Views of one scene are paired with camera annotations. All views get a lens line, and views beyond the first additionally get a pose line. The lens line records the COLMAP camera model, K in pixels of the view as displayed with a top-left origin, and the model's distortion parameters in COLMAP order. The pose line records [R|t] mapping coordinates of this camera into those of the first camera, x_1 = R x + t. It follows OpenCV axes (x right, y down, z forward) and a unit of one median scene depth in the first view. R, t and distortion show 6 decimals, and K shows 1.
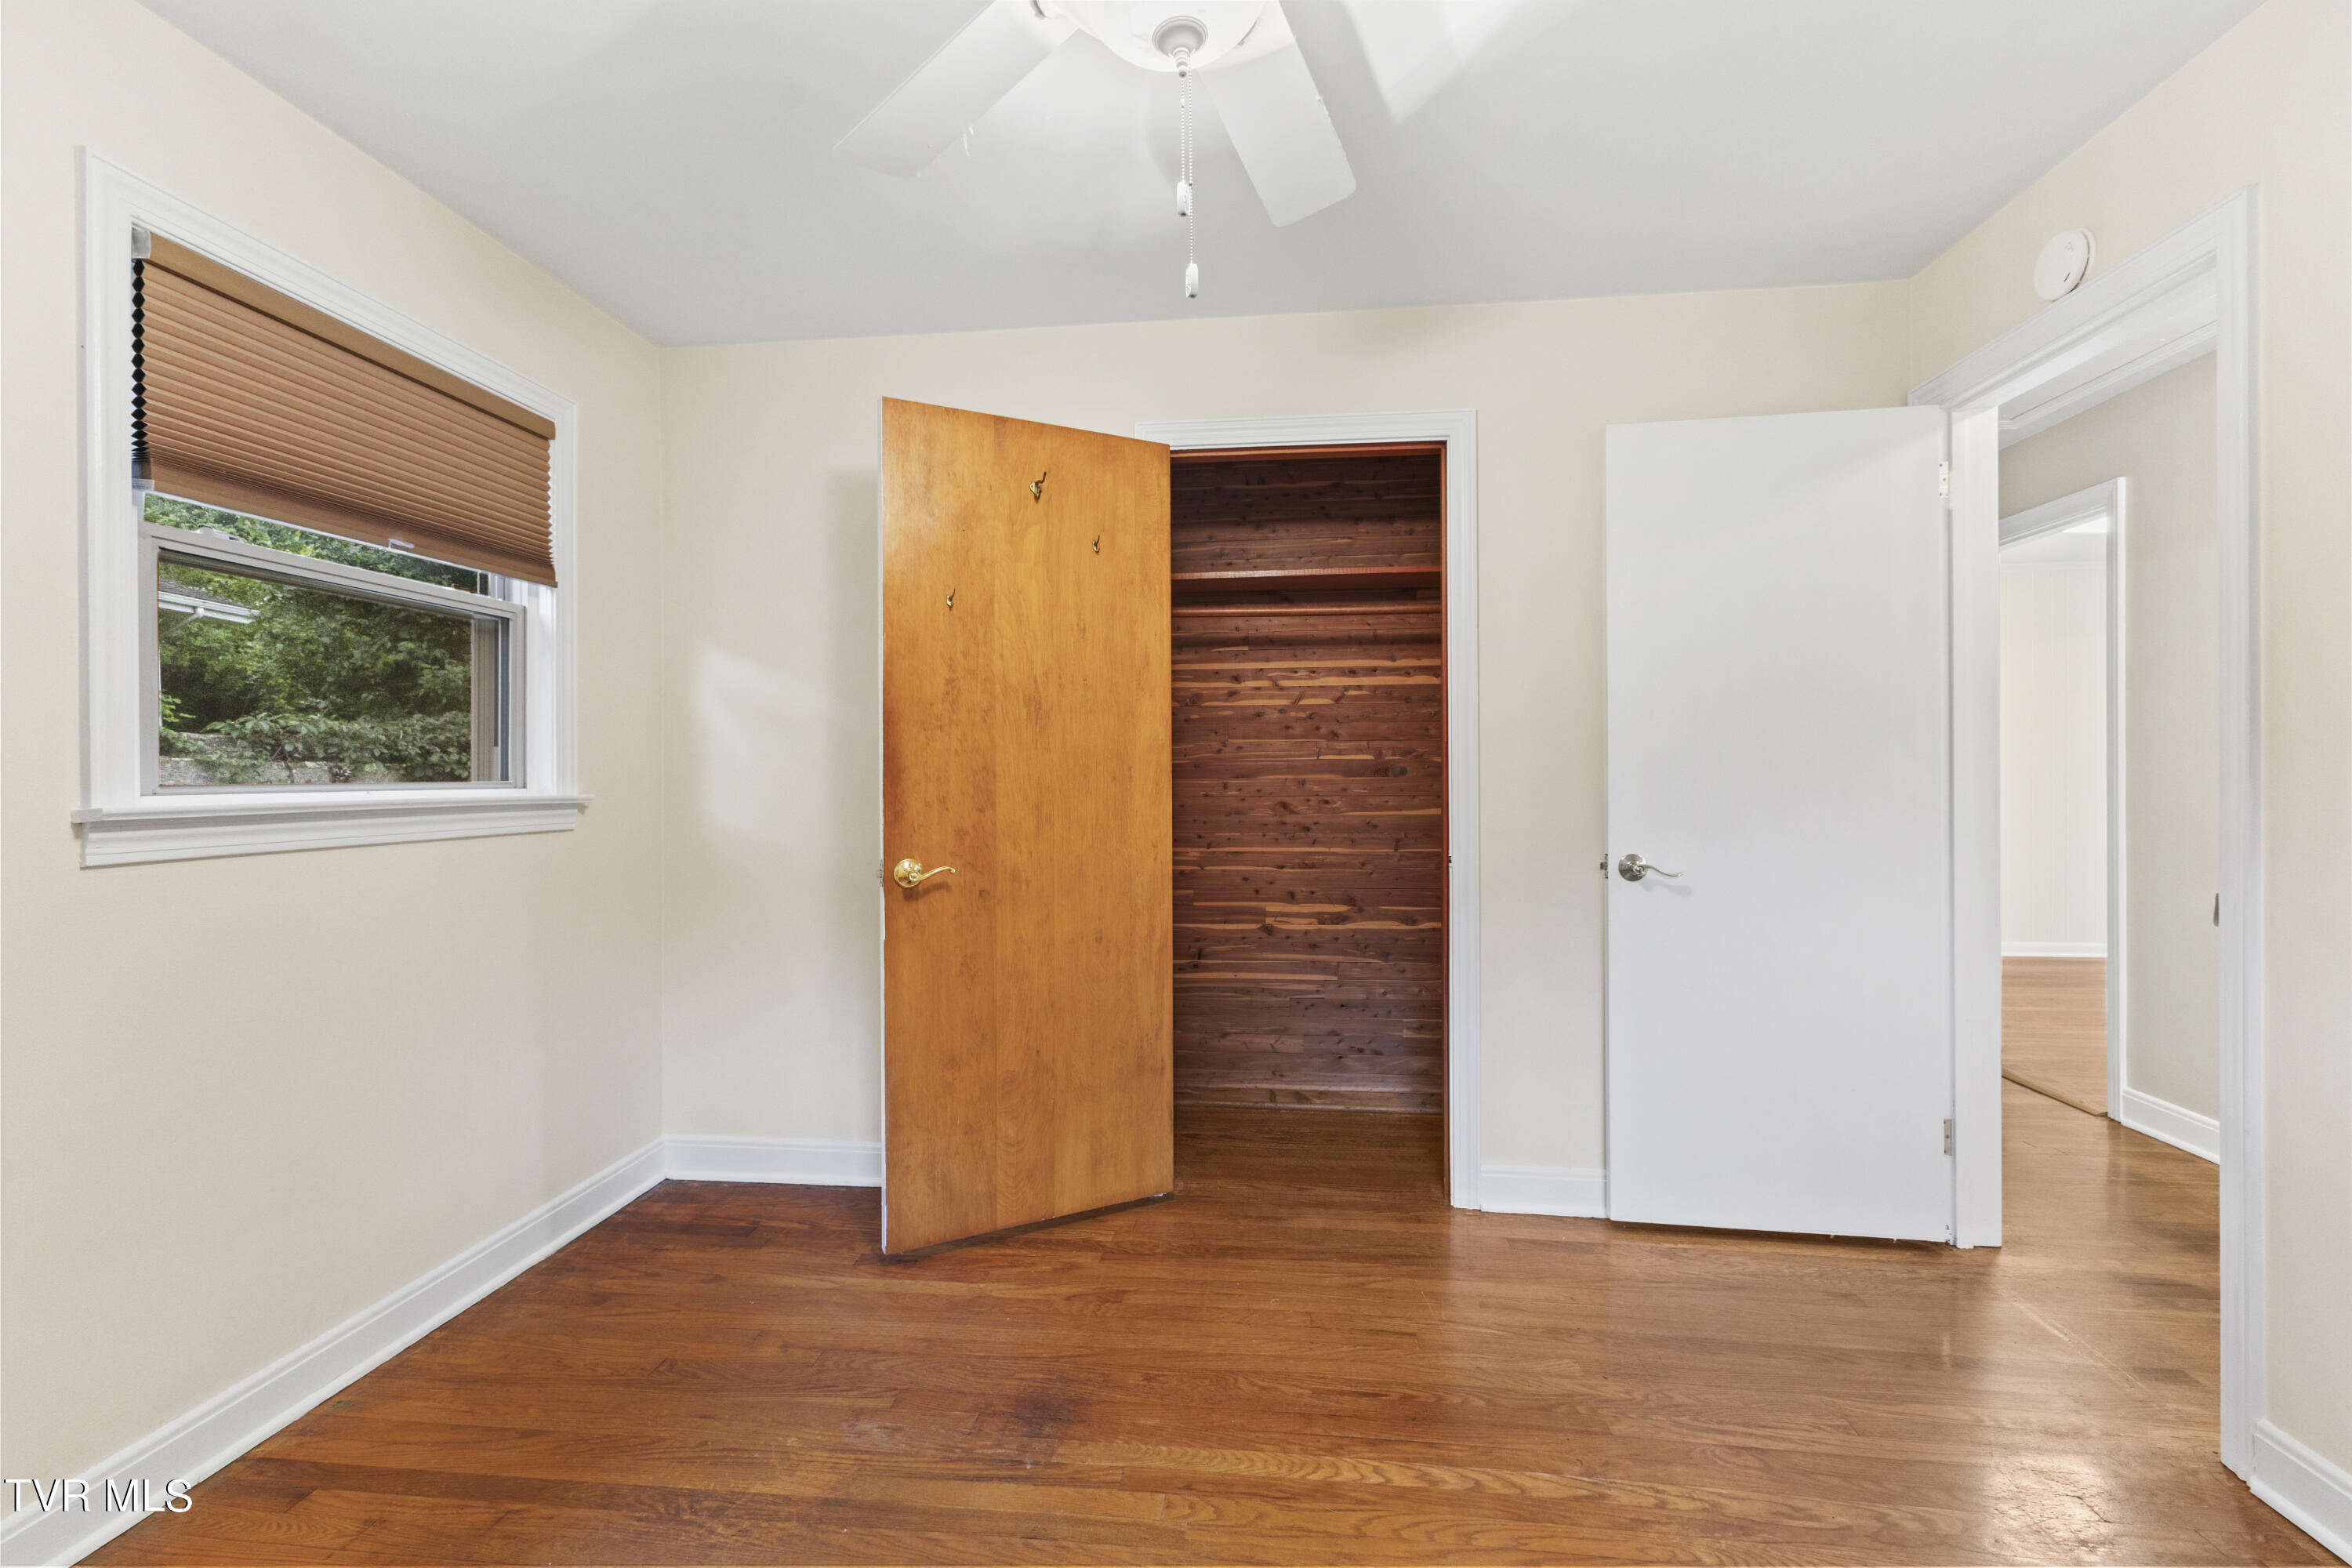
lens RADIAL K [[1011.6, 0, 1176.3], [0, 1011.6, 778.1], [0, 0, 1]] dist [0.008878, -0.000272]
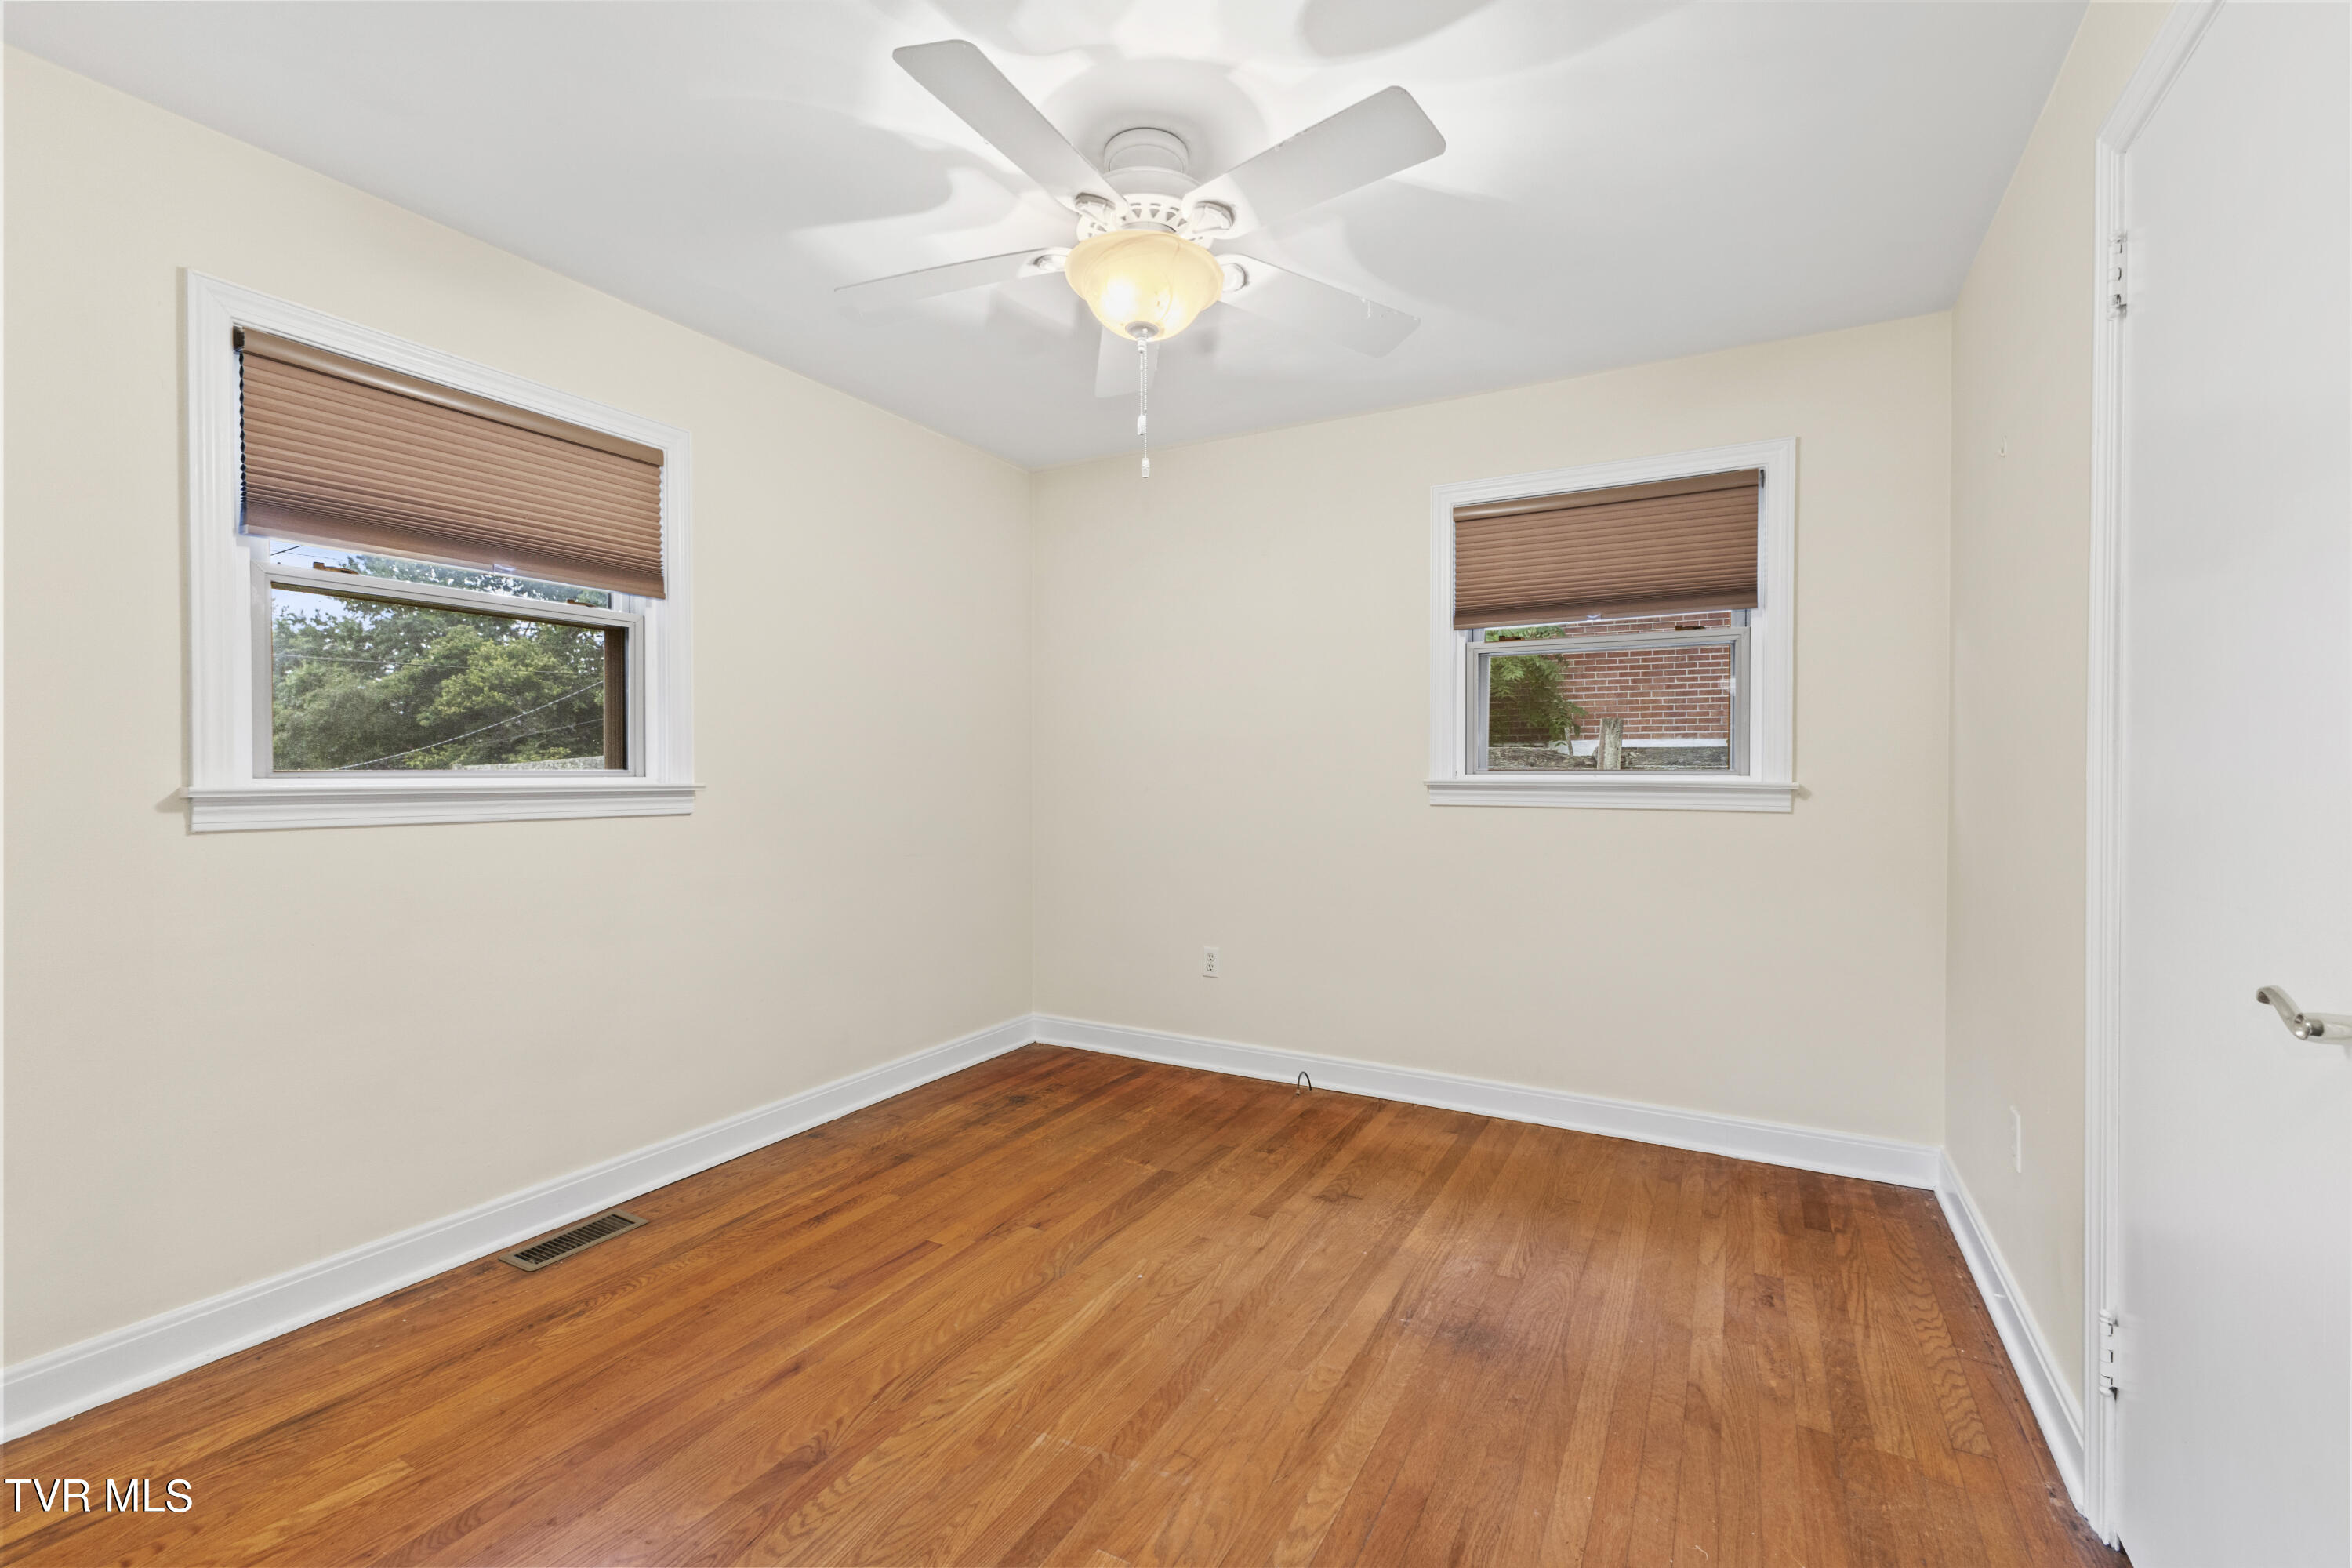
lens RADIAL K [[1011.6, 0, 1176.3], [0, 1011.6, 778.1], [0, 0, 1]] dist [0.008878, -0.000272]
pose [[-0.389433, 0.016572, -0.920906, 0.889404], [-0.002706, 0.999813, 0.019136, -0.011205], [0.921051, 0.009944, -0.389315, 0.985459]]
